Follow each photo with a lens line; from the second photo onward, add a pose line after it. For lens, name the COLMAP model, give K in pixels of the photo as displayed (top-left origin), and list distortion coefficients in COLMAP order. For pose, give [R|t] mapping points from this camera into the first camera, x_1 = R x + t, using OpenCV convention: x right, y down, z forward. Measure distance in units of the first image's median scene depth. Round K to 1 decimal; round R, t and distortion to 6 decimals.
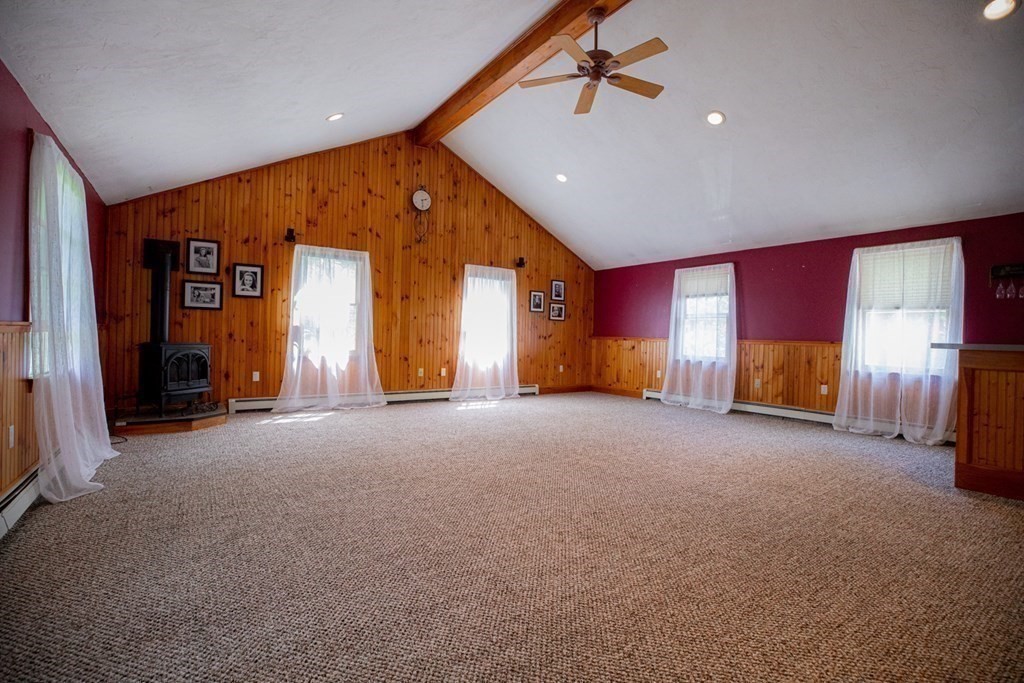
lens RADIAL K [[474.6, 0, 509.6], [0, 474.6, 336.7], [0, 0, 1]] dist [-0.040181, 0.000318]
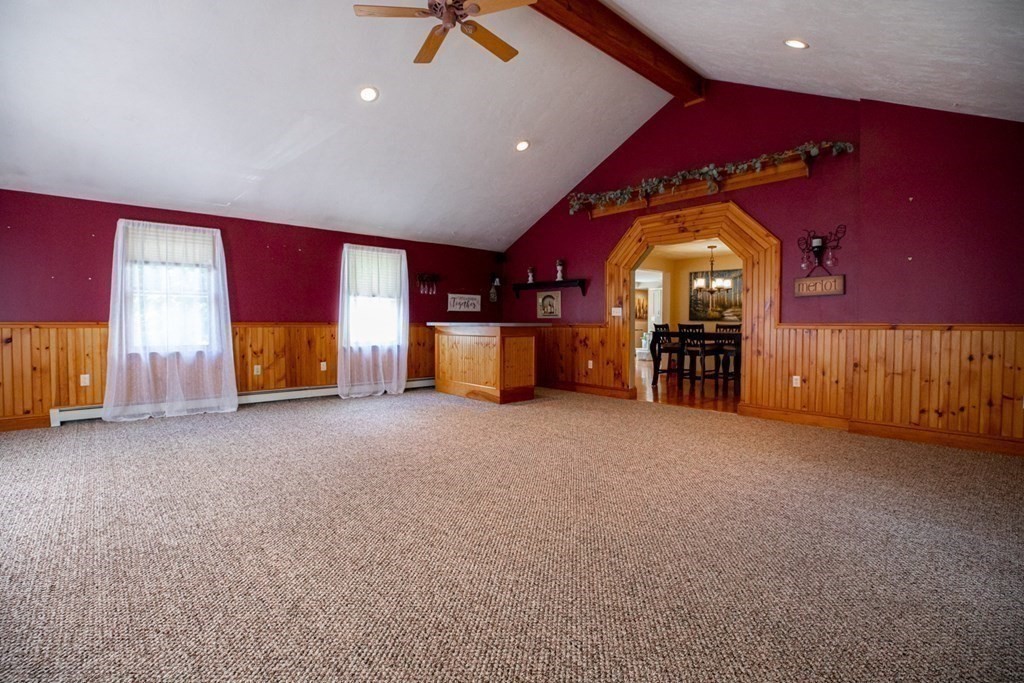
lens RADIAL K [[474.6, 0, 517.1], [0, 474.6, 340.8], [0, 0, 1]] dist [-0.040181, 0.000318]
pose [[-0.136492, -0.058929, 0.988887, -0.416282], [-0.002928, 0.998249, 0.059083, -0.012262], [-0.990637, 0.005169, -0.136426, 0.592941]]
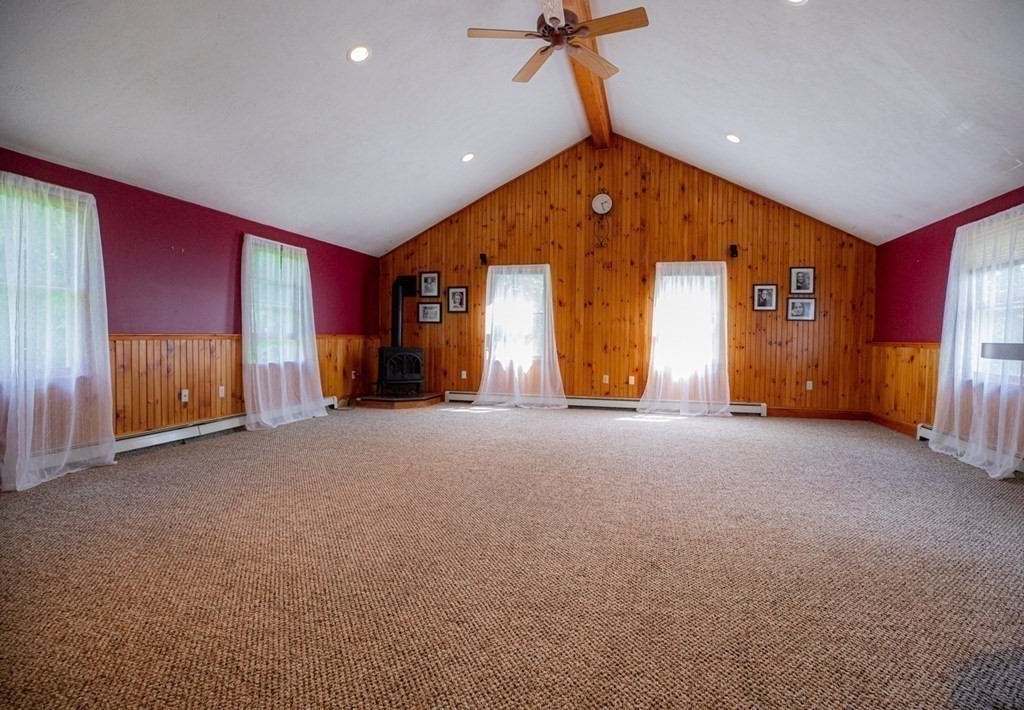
lens RADIAL K [[493.8, 0, 527.7], [0, 493.8, 349.8], [0, 0, 1]] dist [-0.034566, 0.001089]
pose [[0.666948, 0.004259, -0.745092, 0.491999], [0.000640, 0.999980, 0.006289, 0.008270], [0.745104, -0.004671, 0.666932, 0.208906]]
